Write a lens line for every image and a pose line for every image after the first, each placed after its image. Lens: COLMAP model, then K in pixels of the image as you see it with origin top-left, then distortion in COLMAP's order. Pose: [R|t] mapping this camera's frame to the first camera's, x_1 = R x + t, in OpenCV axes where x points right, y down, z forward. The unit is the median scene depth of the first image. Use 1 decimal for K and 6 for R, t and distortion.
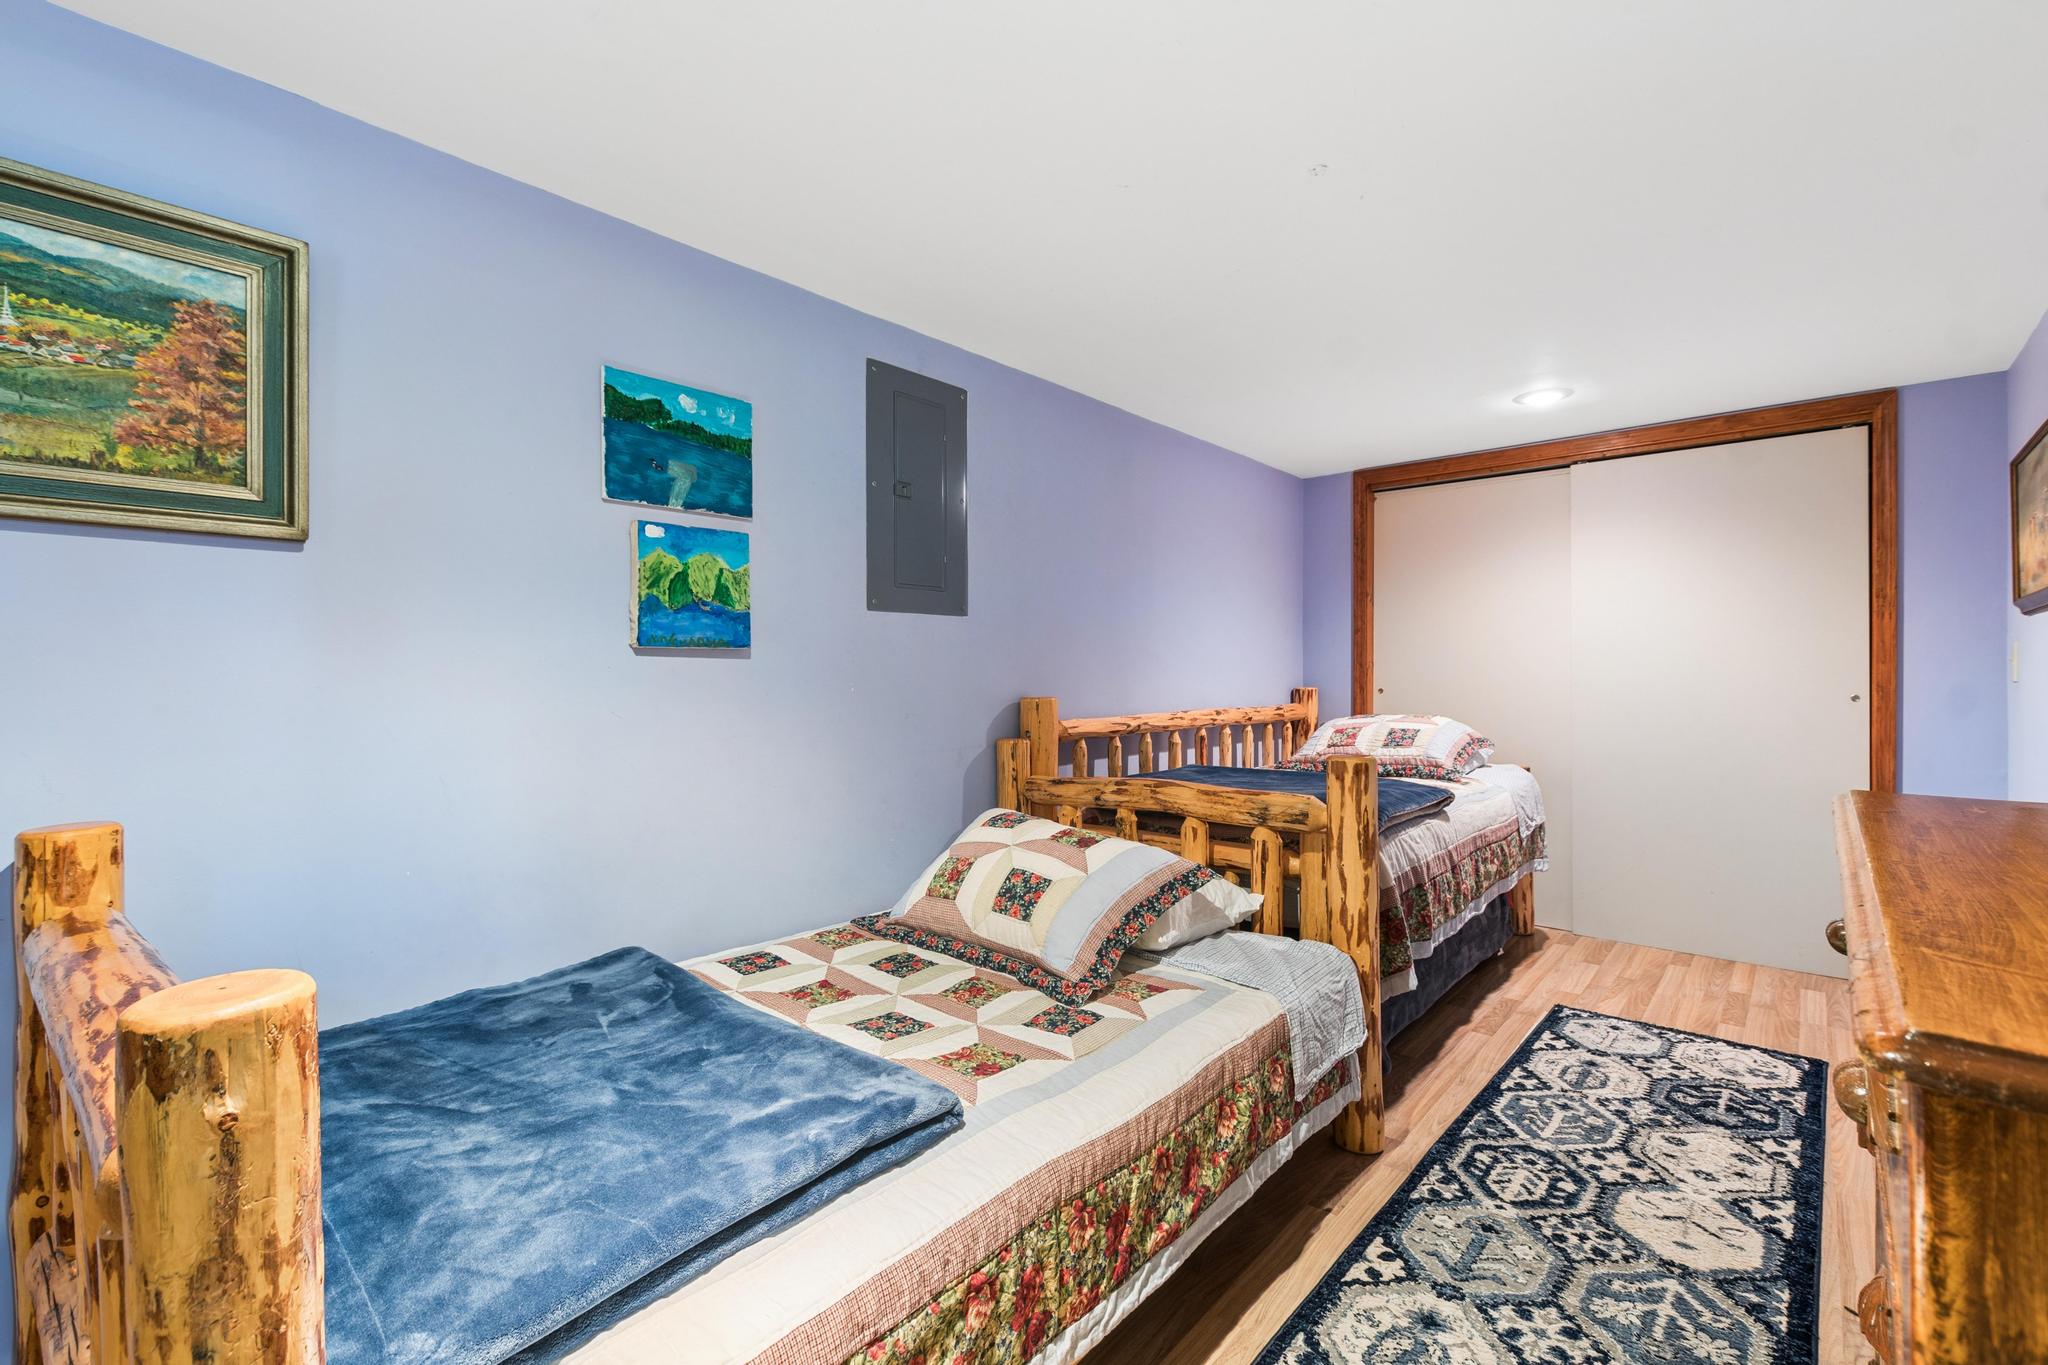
lens RADIAL K [[884.7, 0, 1023.9], [0, 884.7, 675.9], [0, 0, 1]] dist [0.014278, -0.006890]
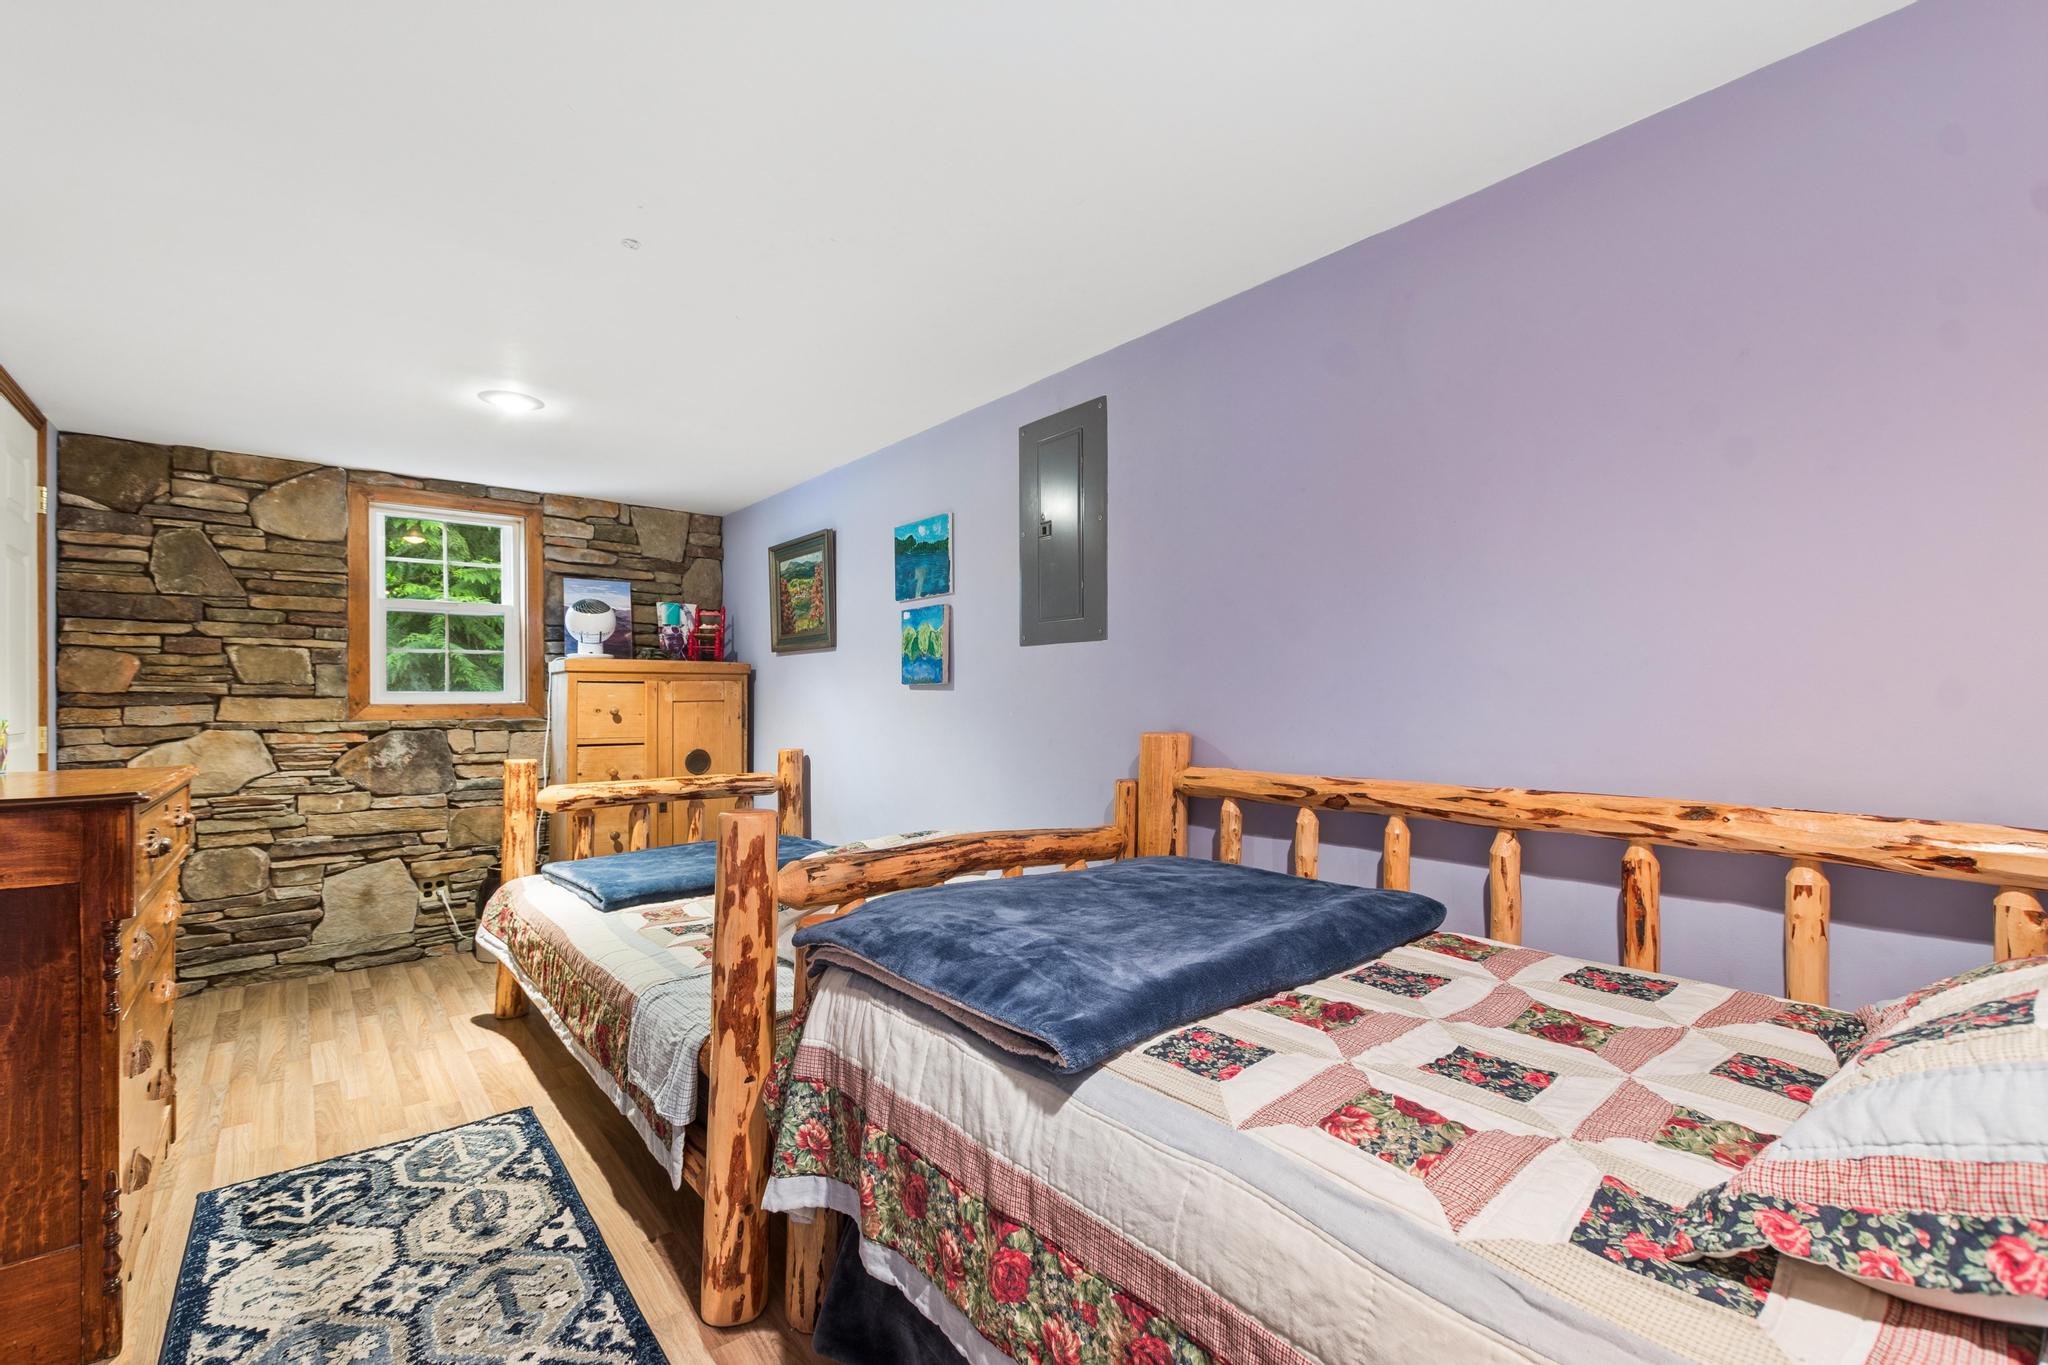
lens RADIAL K [[882.3, 0, 1024.1], [0, 882.3, 687.4], [0, 0, 1]] dist [0.013345, -0.006483]
pose [[-0.157308, -0.008207, -0.987515, 1.262940], [-0.003559, 0.999964, -0.007744, -0.015198], [0.987543, 0.002296, -0.157332, 1.562612]]
